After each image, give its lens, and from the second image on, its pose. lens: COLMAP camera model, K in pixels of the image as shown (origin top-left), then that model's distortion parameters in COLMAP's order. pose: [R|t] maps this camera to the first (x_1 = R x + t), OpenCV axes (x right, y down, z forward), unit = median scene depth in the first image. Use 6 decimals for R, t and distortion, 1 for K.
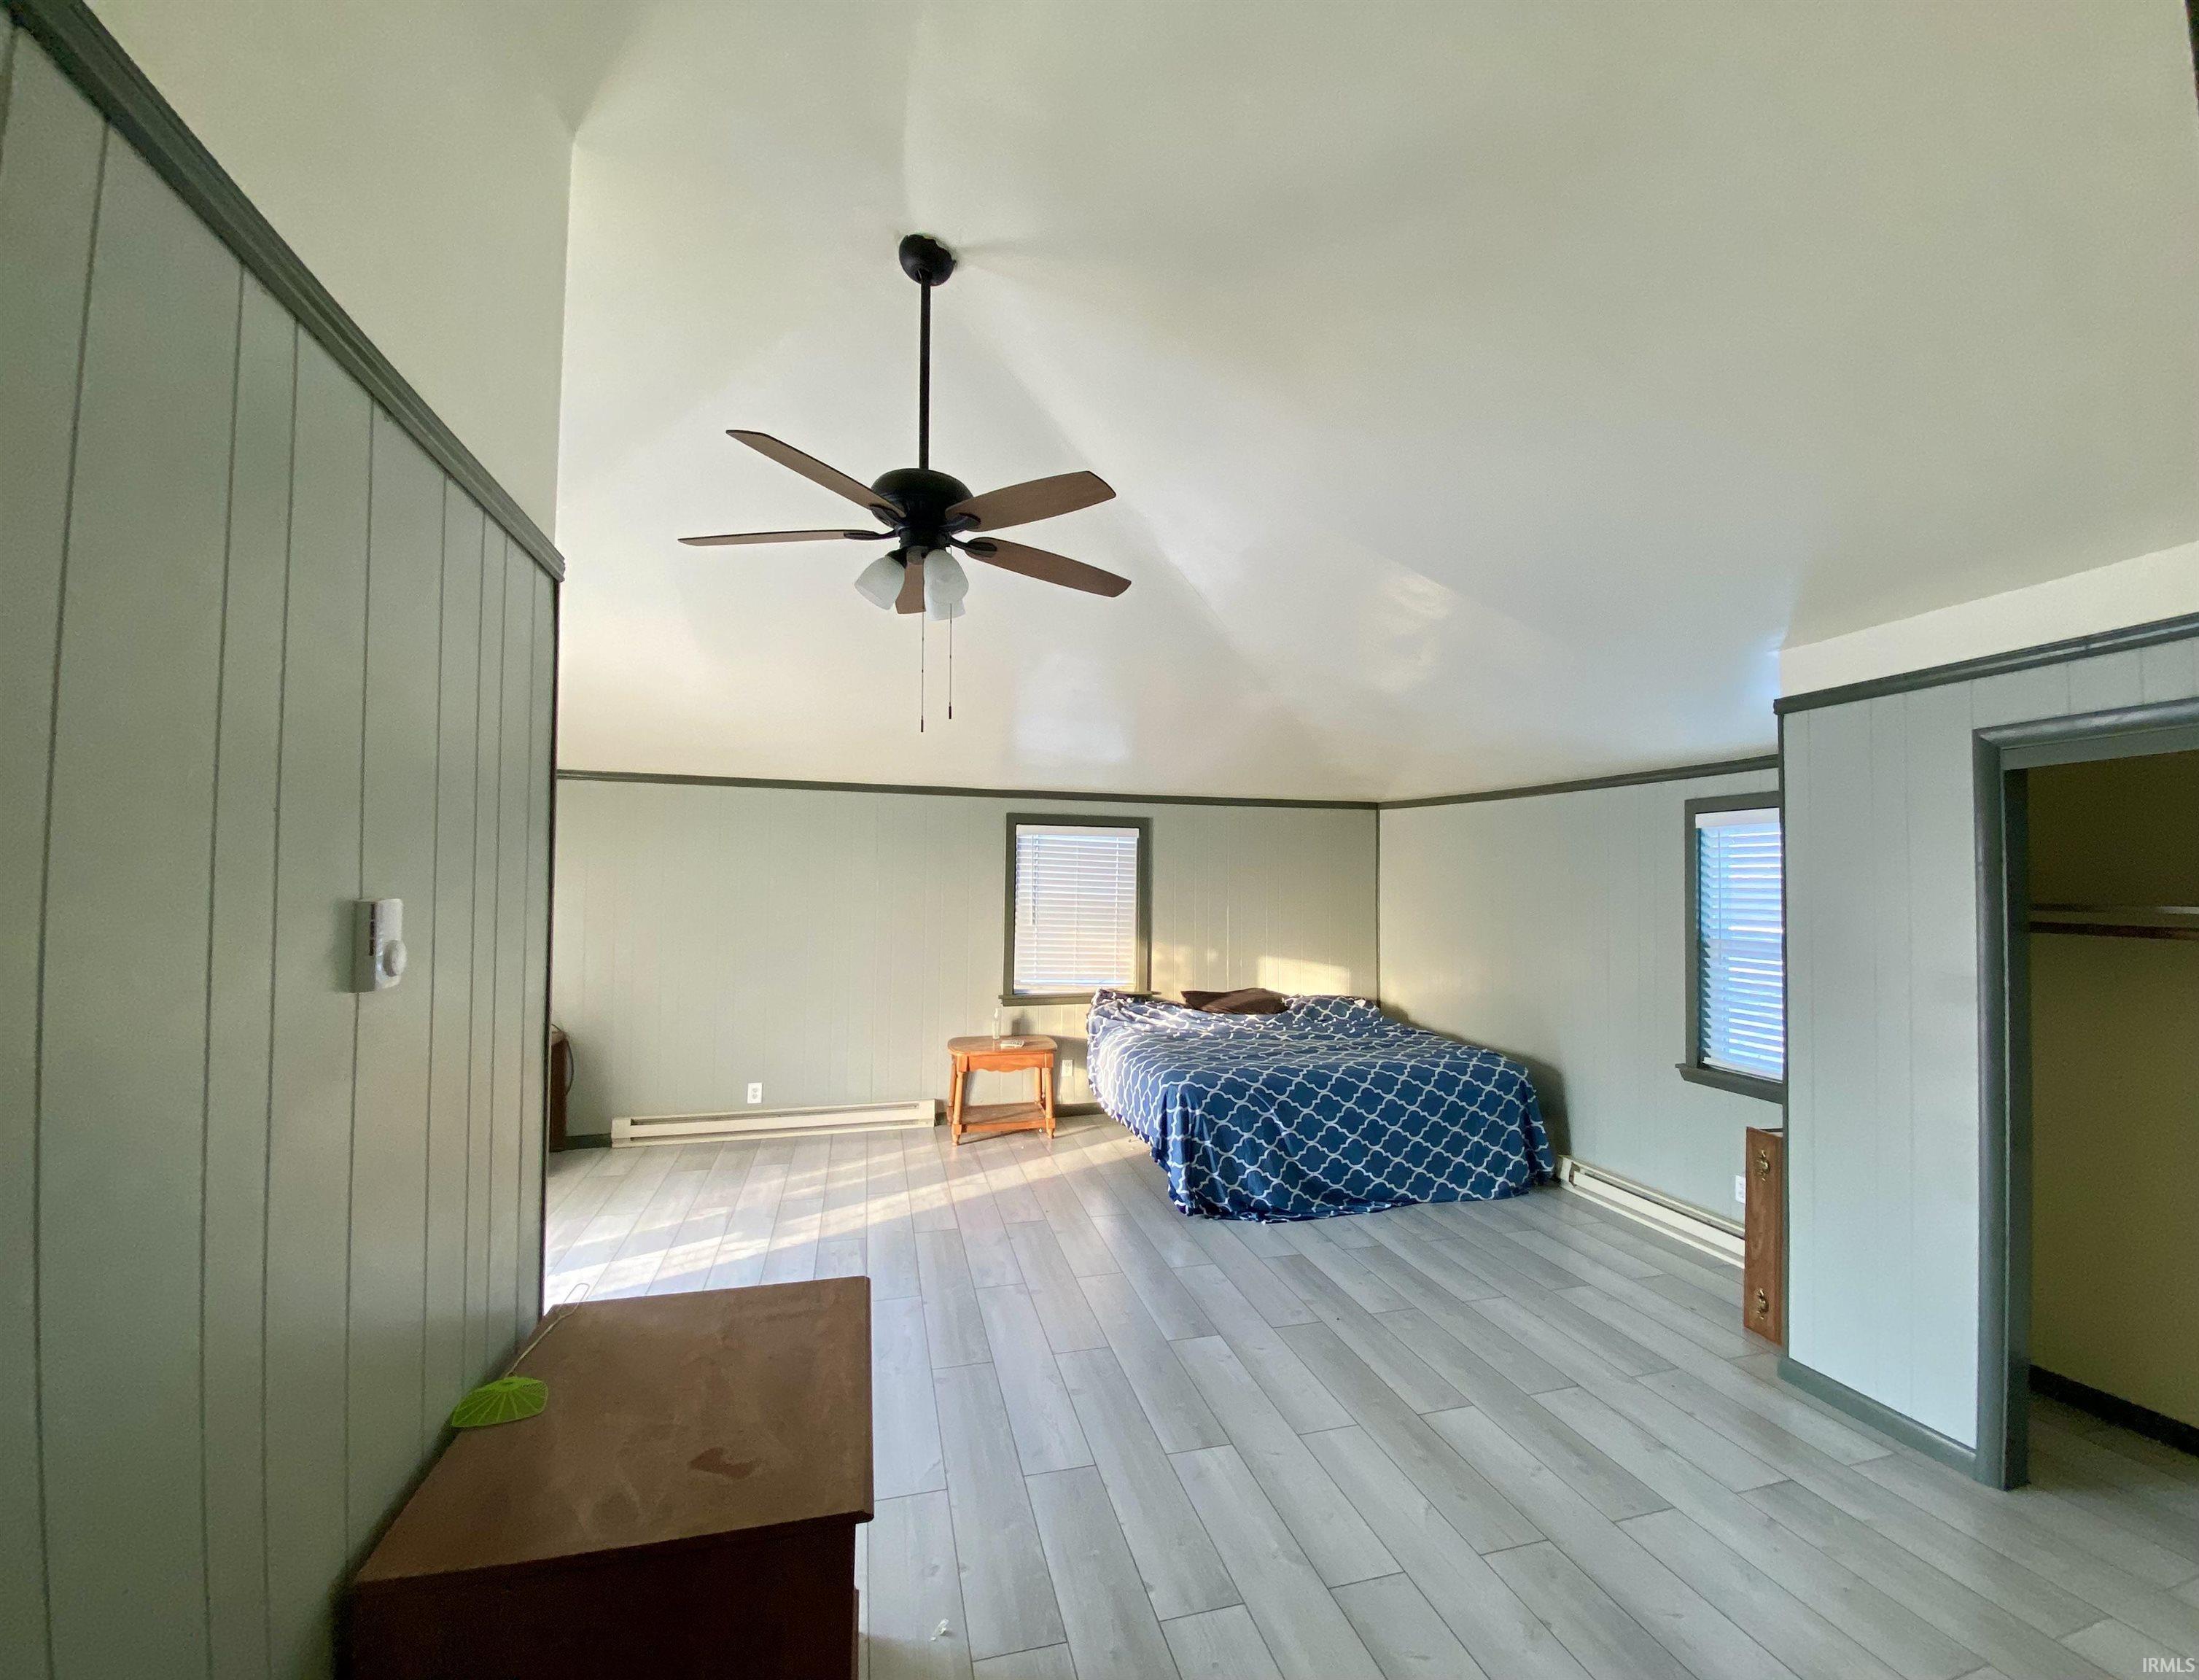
lens RADIAL K [[948.5, 0, 1145.5], [0, 948.5, 823.5], [0, 0, 1]] dist [0.057596, -0.000198]
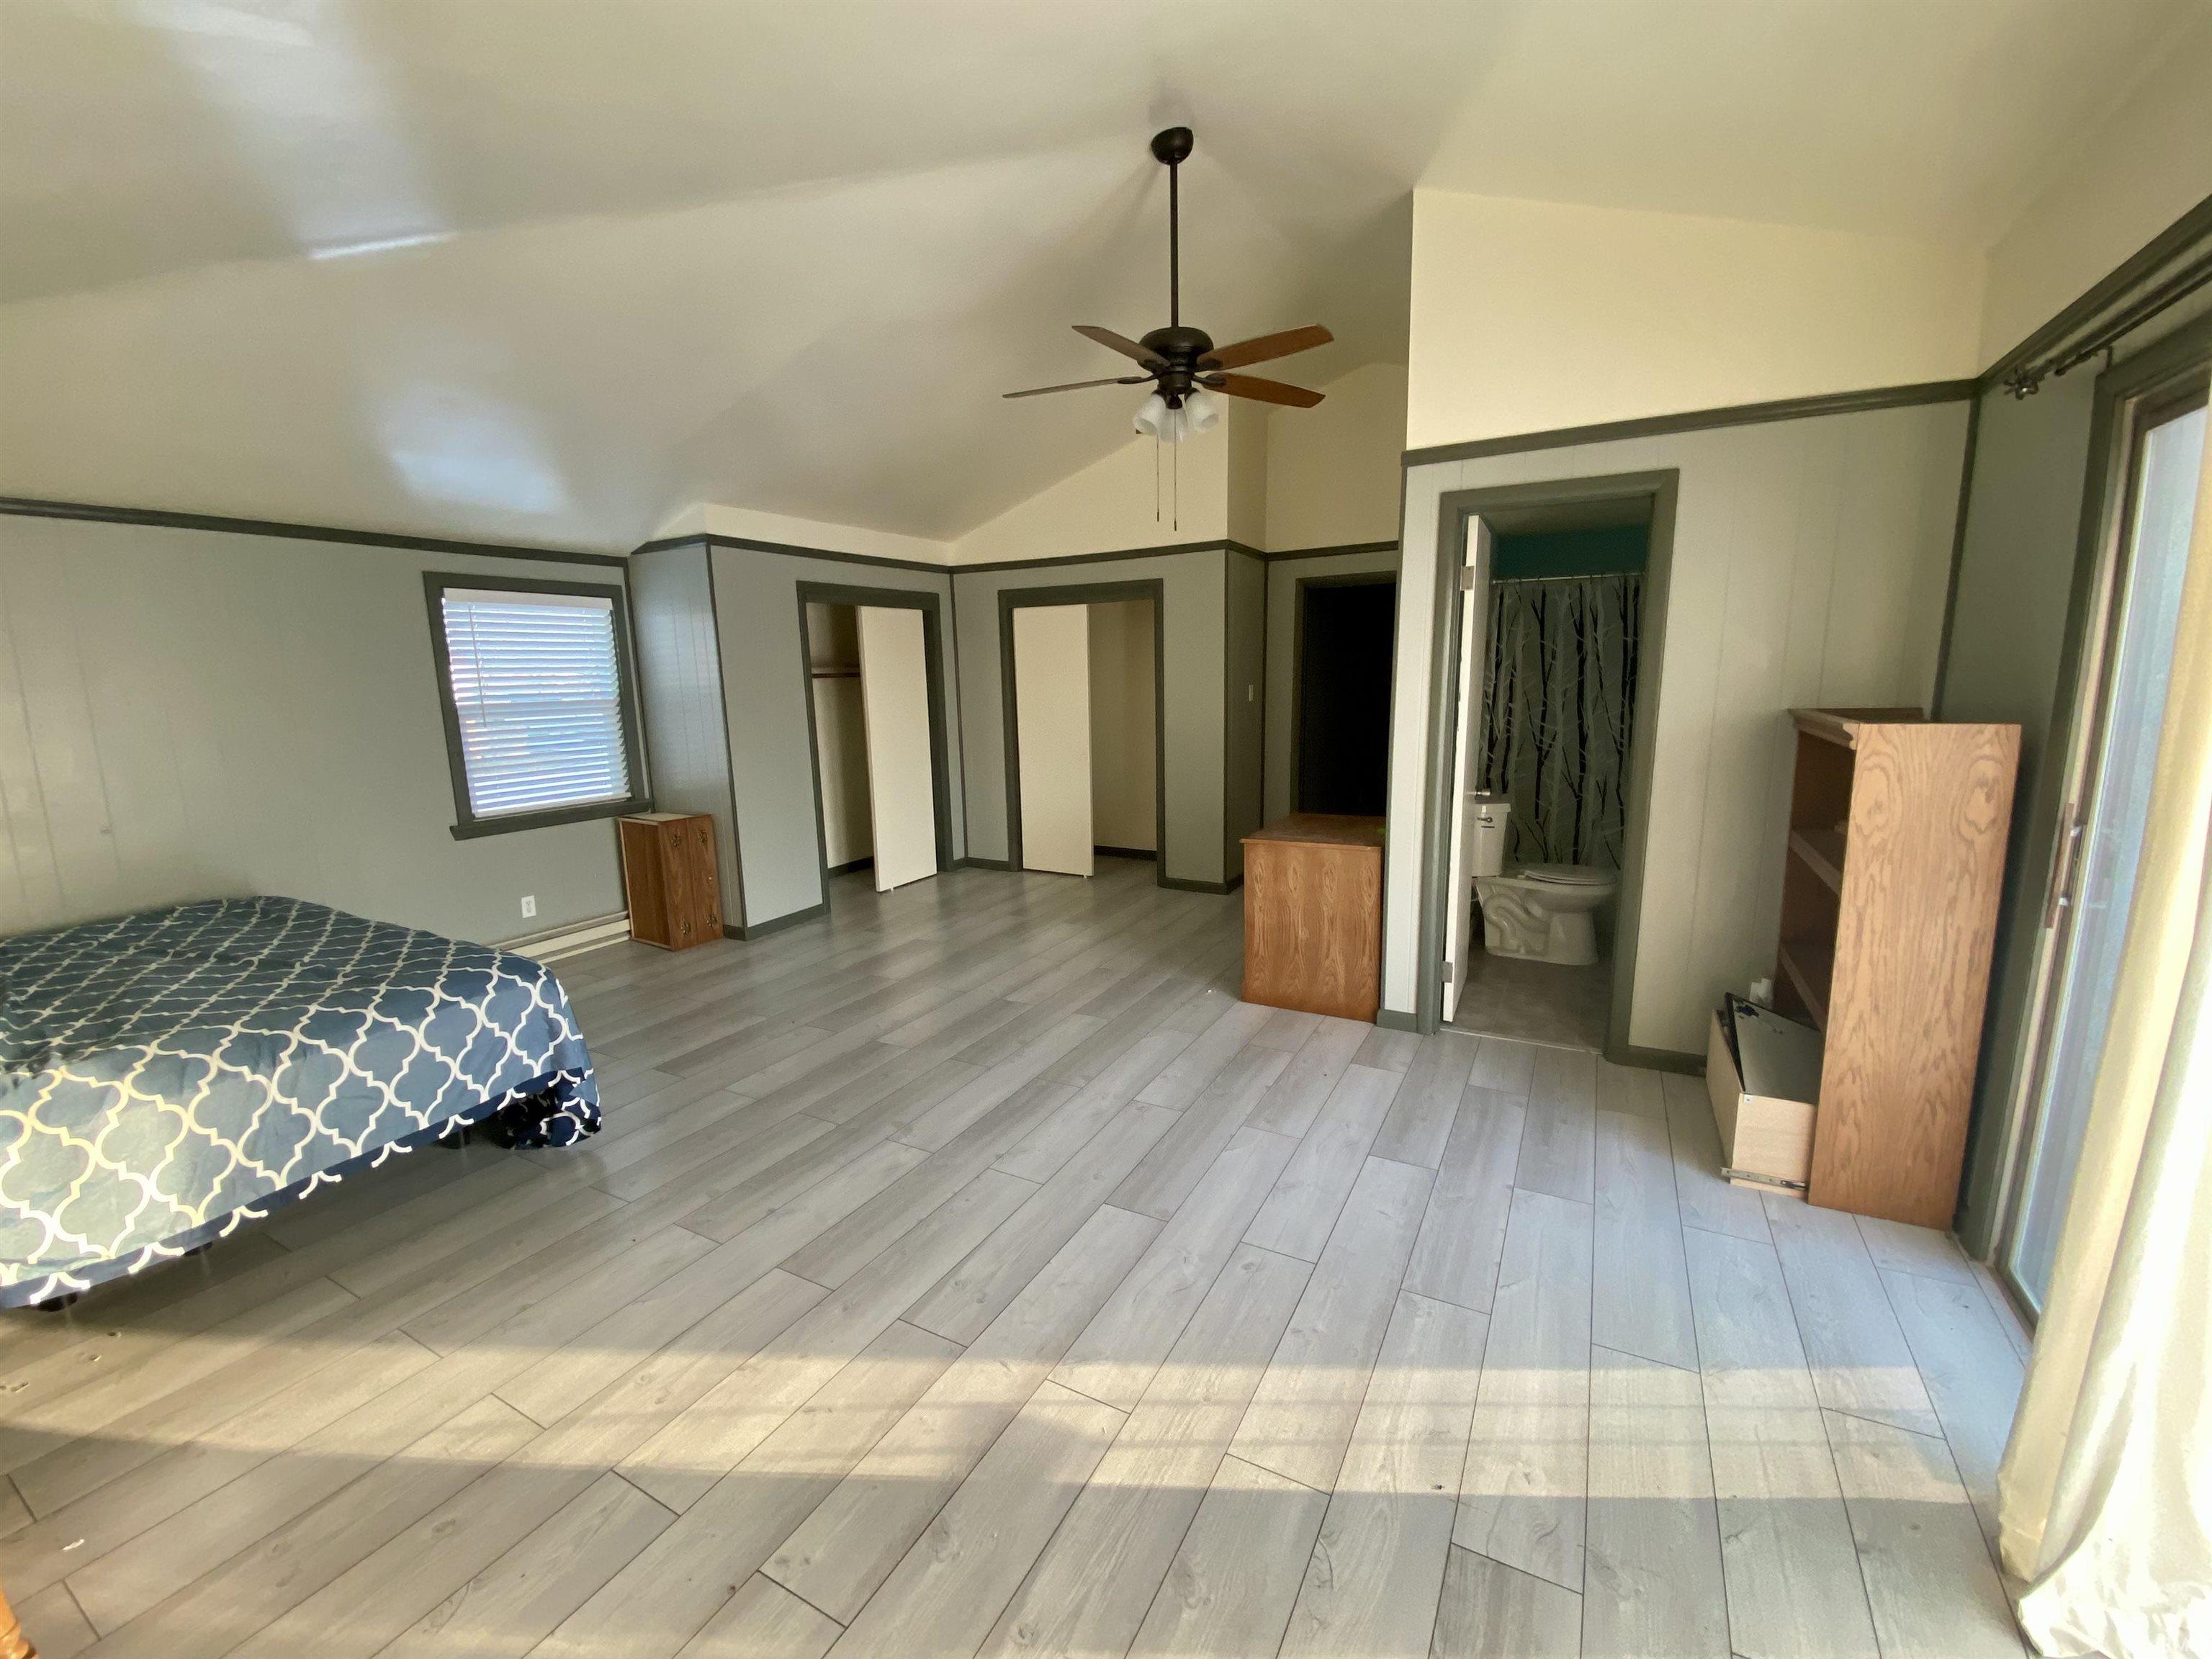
lens RADIAL K [[896.4, 0, 1106.0], [0, 896.4, 829.5], [0, 0, 1]] dist [0.017505, -0.019914]
pose [[-0.706220, -0.117234, 0.698219, -0.655297], [-0.022613, 0.989427, 0.143257, 0.094755], [-0.707631, 0.085383, -0.701405, 1.202266]]
